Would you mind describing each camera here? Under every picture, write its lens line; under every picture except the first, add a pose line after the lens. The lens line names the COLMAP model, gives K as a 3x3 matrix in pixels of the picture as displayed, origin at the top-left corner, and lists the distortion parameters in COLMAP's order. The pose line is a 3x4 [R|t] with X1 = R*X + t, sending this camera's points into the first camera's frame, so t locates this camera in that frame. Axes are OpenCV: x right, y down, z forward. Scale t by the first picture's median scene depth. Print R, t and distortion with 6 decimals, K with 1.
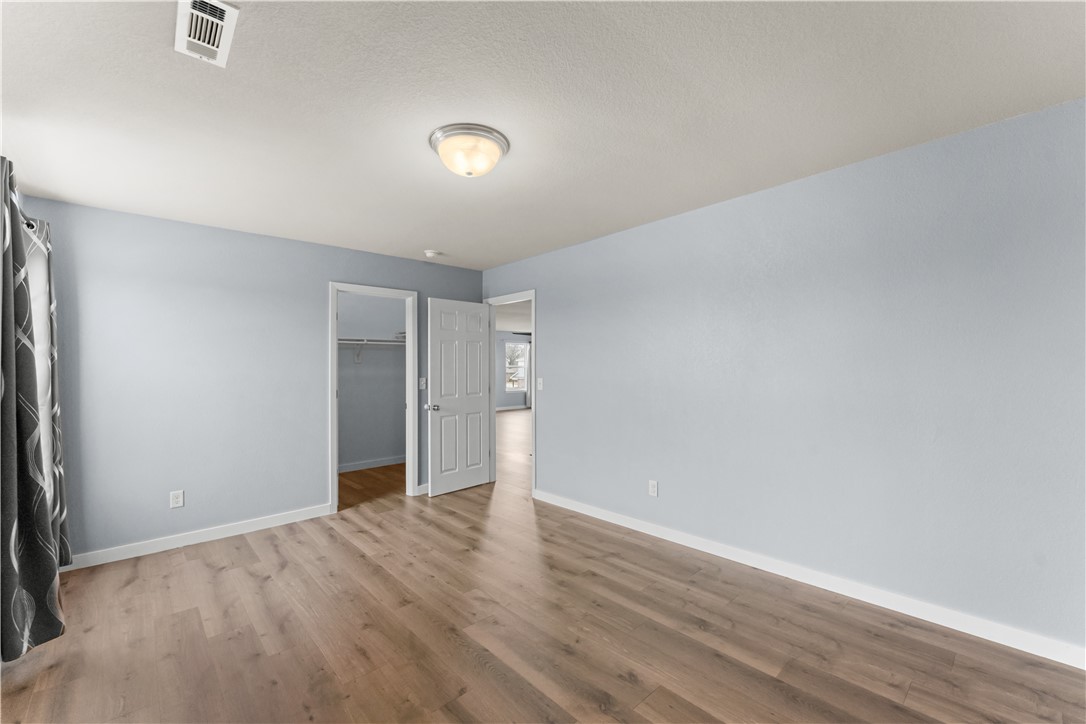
lens RADIAL K [[449.2, 0, 539.4], [0, 449.2, 367.2], [0, 0, 1]] dist [0.000546, 0.000028]
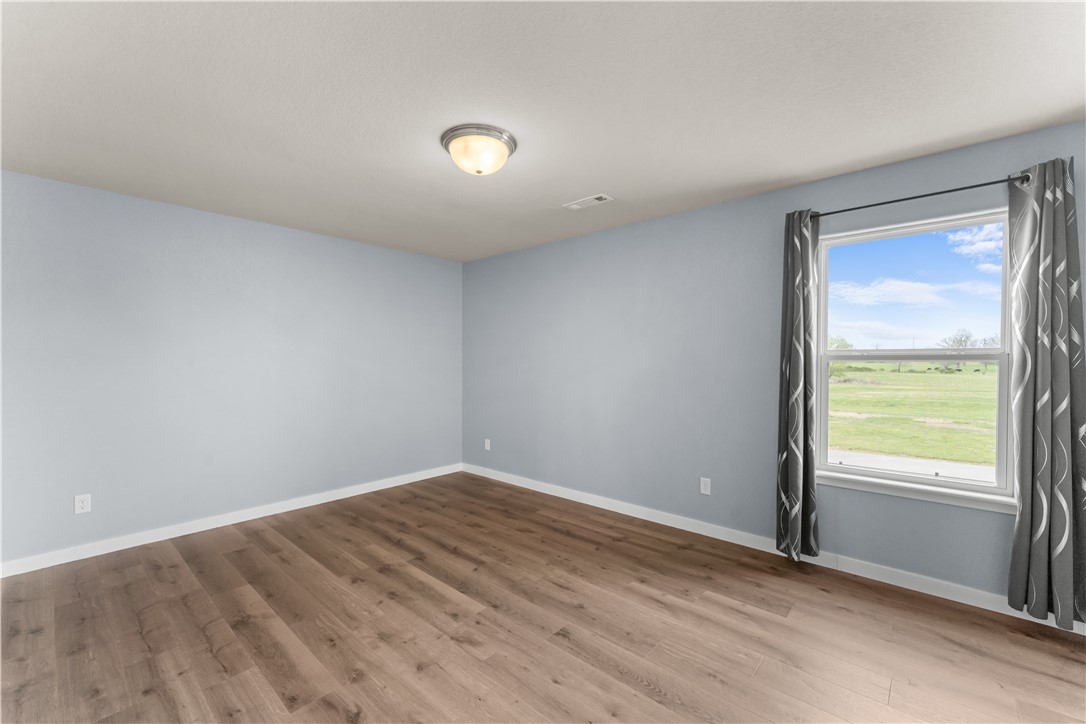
lens RADIAL K [[449.2, 0, 539.4], [0, 449.2, 367.2], [0, 0, 1]] dist [0.000546, 0.000028]
pose [[-0.994610, 0.013212, -0.102843, -0.194197], [0.011404, 0.999770, 0.018144, 0.003401], [0.103059, 0.016873, -0.994532, 2.053148]]
